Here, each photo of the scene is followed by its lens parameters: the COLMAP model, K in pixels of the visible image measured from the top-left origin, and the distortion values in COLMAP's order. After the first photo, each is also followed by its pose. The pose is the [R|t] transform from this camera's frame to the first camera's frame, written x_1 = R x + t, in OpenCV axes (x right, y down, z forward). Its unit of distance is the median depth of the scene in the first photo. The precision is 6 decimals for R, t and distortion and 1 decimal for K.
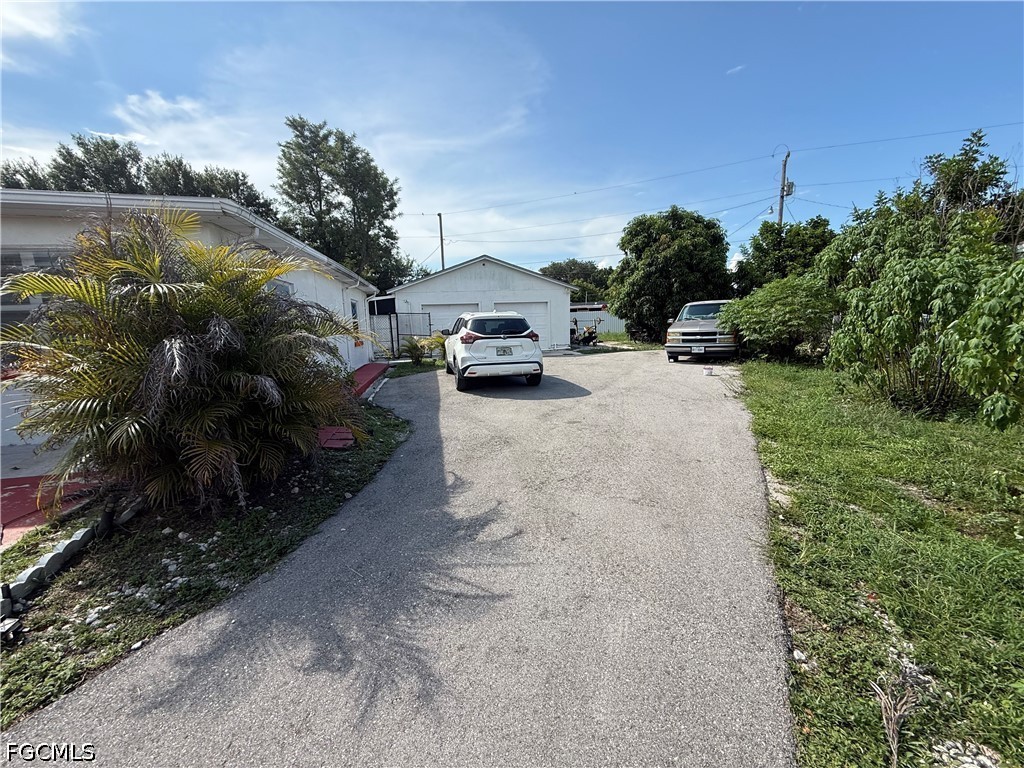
lens RADIAL K [[409.6, 0, 510.7], [0, 409.6, 380.1], [0, 0, 1]] dist [0.001002, 0.000061]
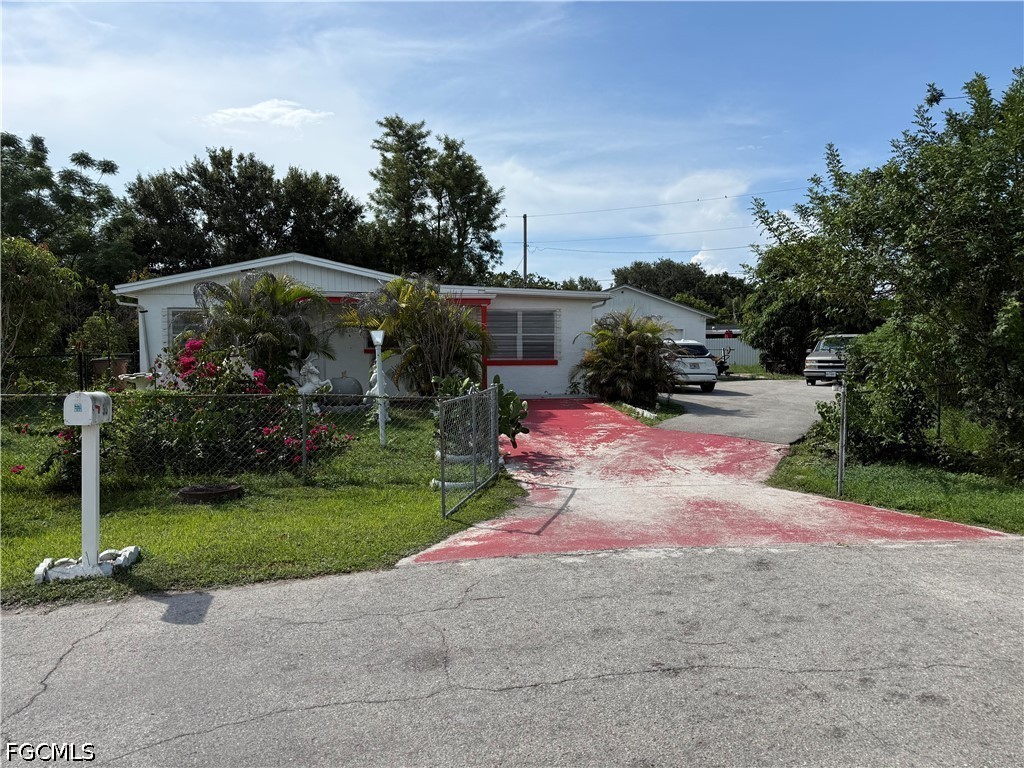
lens RADIAL K [[728.9, 0, 513.6], [0, 728.9, 385.4], [0, 0, 1]] dist [0.051288, -0.009620]
pose [[0.999198, 0.031035, -0.025299, -0.213977], [-0.033237, 0.995218, -0.091852, 0.094636], [0.022327, 0.092619, 0.995451, -0.594651]]
